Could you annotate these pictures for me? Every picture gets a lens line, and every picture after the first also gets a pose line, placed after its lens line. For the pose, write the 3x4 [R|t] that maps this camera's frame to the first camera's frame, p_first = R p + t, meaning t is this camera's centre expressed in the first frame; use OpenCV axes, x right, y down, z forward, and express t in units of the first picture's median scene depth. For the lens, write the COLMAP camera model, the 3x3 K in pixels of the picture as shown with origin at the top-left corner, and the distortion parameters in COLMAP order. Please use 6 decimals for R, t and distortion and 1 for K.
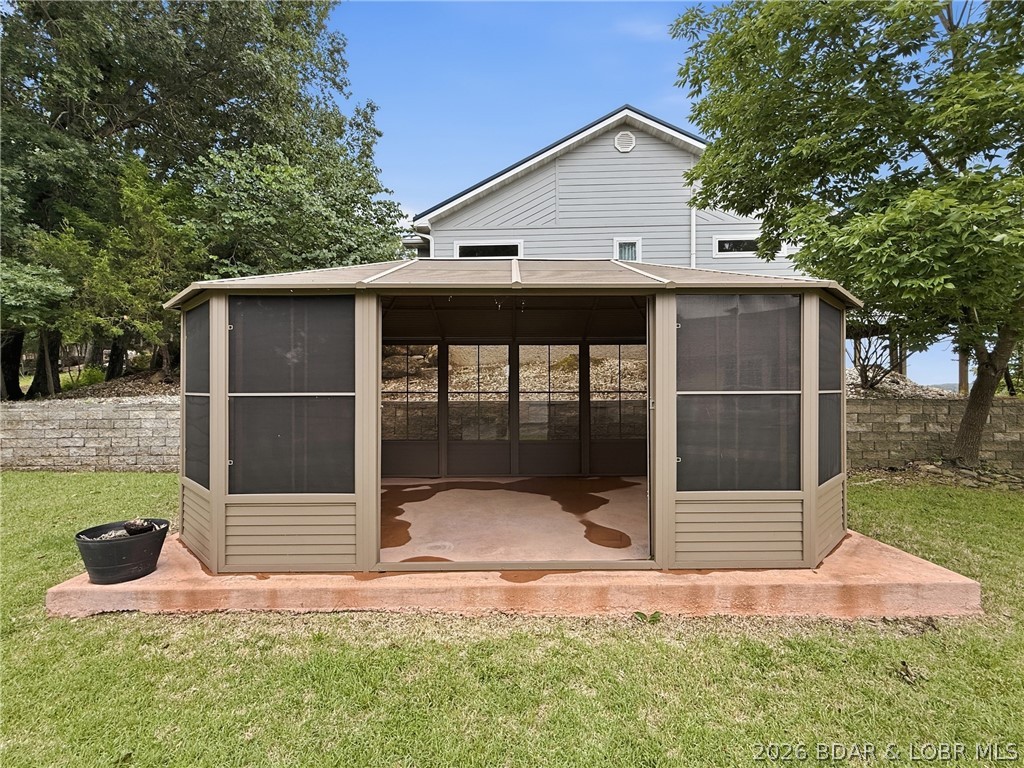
lens RADIAL K [[453.5, 0, 510.8], [0, 453.5, 385.6], [0, 0, 1]] dist [0.000085, -0.000048]
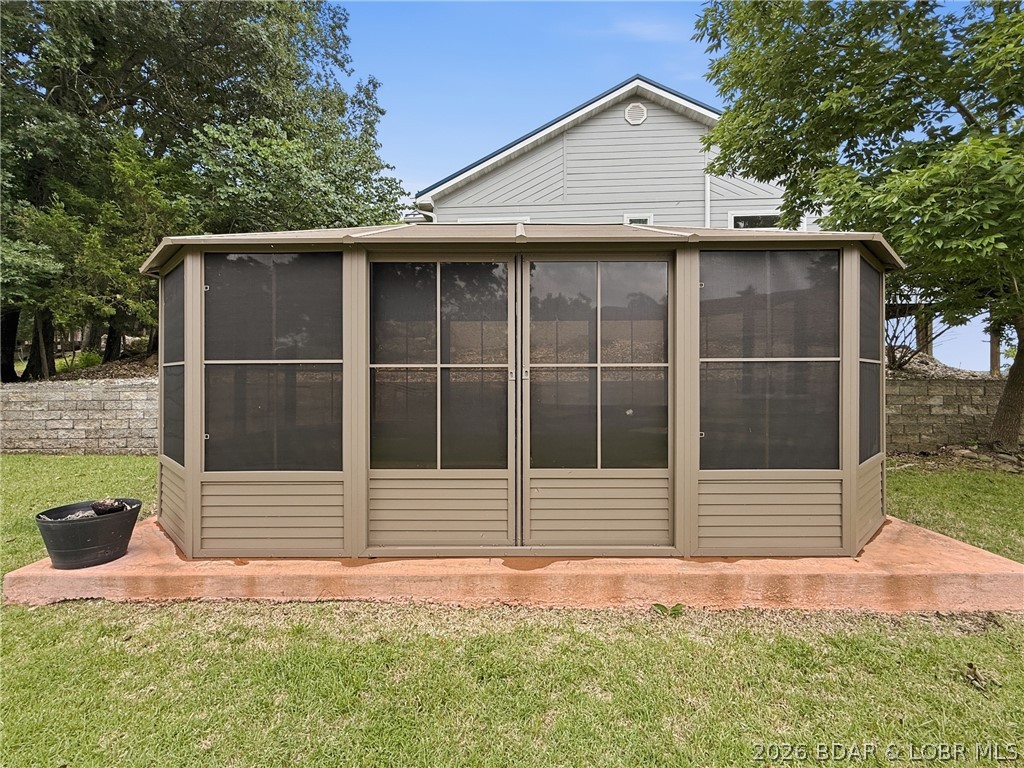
lens RADIAL K [[442.8, 0, 512.0], [0, 442.8, 384.0], [0, 0, 1]] dist [0.000145, -0.000044]
pose [[0.999891, -0.000161, -0.014749, 0.006670], [0.000180, 0.999999, 0.001301, 0.053510], [0.014749, -0.001304, 0.999890, 0.102849]]
